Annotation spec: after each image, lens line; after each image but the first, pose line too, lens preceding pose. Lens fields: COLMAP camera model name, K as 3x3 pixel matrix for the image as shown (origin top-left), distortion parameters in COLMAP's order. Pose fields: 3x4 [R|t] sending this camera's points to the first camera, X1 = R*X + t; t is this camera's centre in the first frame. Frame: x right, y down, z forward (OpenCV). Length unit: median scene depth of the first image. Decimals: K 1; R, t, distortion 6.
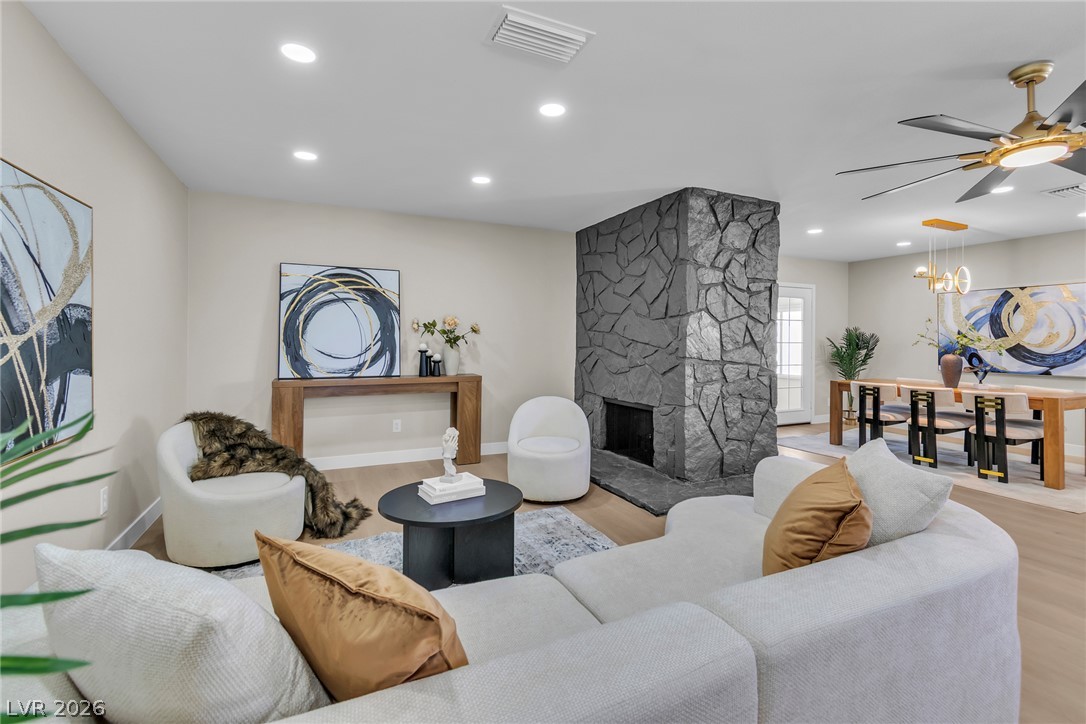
lens RADIAL K [[479.7, 0, 544.5], [0, 479.7, 341.6], [0, 0, 1]] dist [0.000334, 0.000050]
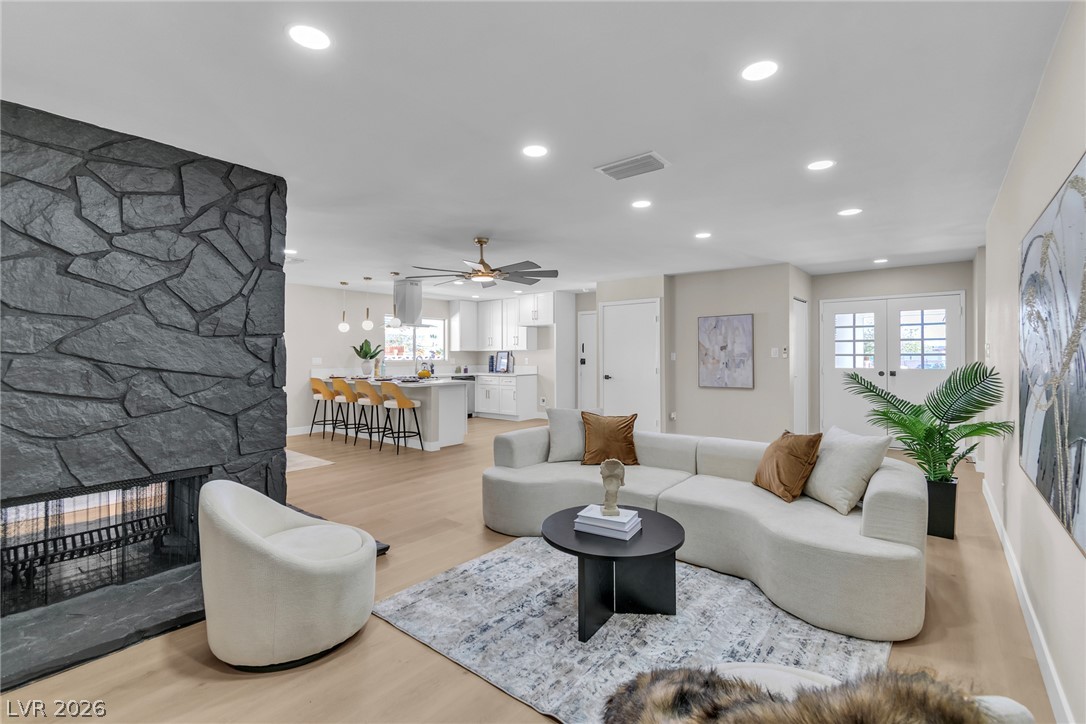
lens RADIAL K [[482.5, 0, 547.2], [0, 482.5, 353.0], [0, 0, 1]] dist [-0.000032, 0.000006]
pose [[-0.445084, 0.000275, 0.895489, -0.584602], [0.002719, 0.999996, 0.001044, -0.022193], [-0.895485, 0.002900, -0.445082, 0.885174]]
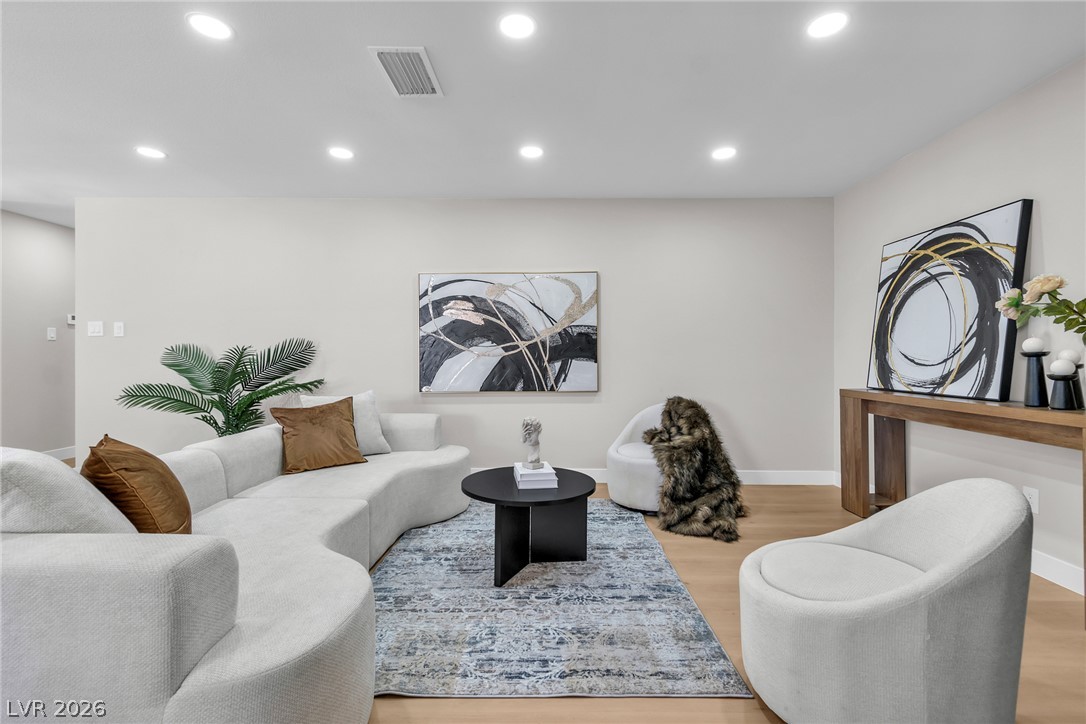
lens RADIAL K [[482.5, 0, 547.2], [0, 482.5, 353.0], [0, 0, 1]] dist [-0.000032, 0.000006]
pose [[-0.424578, -0.012418, -0.905306, 0.429289], [-0.004840, 0.999923, -0.011446, 0.029355], [0.905378, -0.000478, -0.424606, 0.841263]]
